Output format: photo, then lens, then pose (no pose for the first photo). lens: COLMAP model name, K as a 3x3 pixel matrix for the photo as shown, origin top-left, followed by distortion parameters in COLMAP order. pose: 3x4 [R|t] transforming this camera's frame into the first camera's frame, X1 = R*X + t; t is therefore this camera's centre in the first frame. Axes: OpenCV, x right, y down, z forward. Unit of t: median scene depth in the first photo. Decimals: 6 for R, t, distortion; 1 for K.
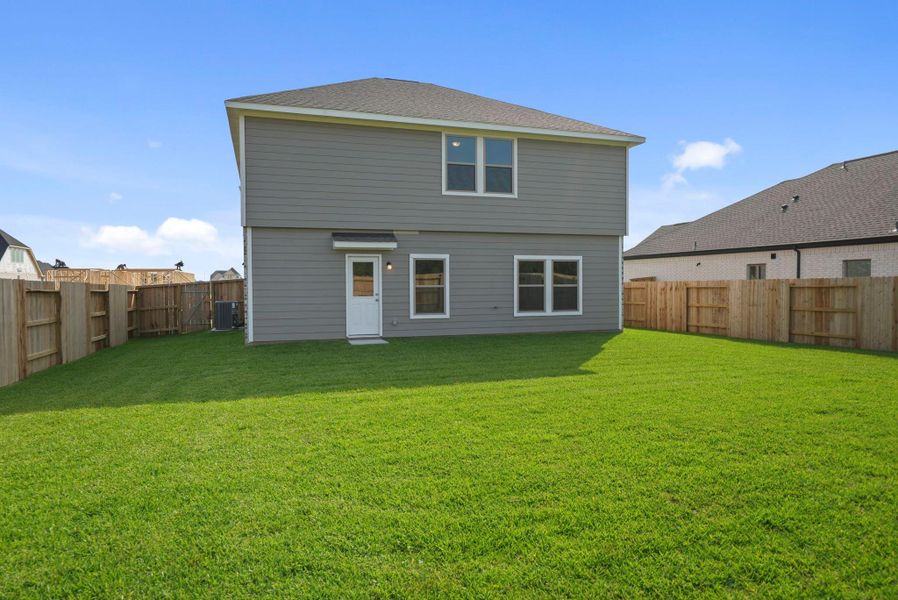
lens RADIAL K [[553.5, 0, 449.0], [0, 553.5, 300.5], [0, 0, 1]] dist [0.026708, 0.002596]
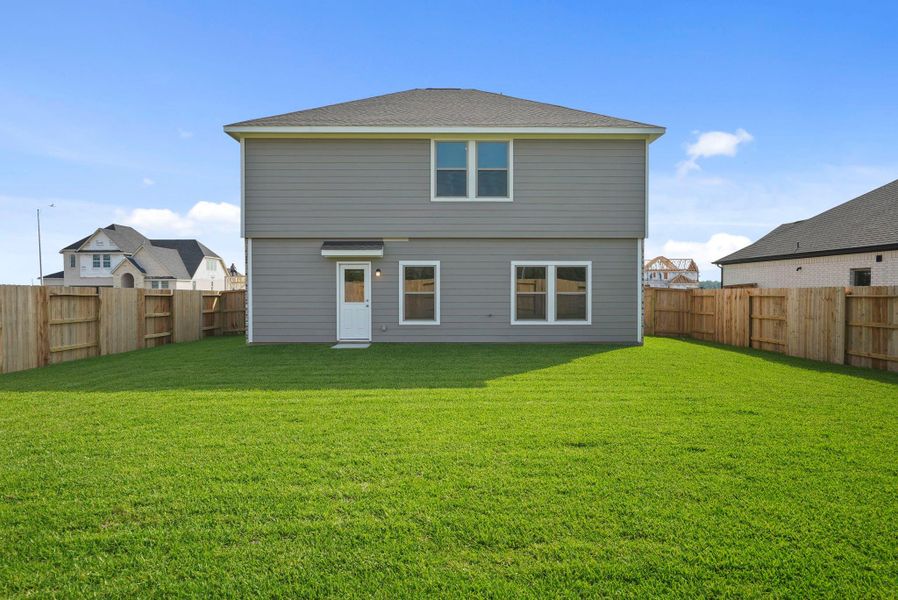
lens RADIAL K [[553.5, 0, 451.0], [0, 553.5, 300.8], [0, 0, 1]] dist [0.026708, 0.002596]
pose [[0.958421, 0.010854, -0.285152, 0.296640], [-0.013445, 0.999884, -0.007131, -0.004639], [0.285041, 0.010668, 0.958456, 0.051803]]
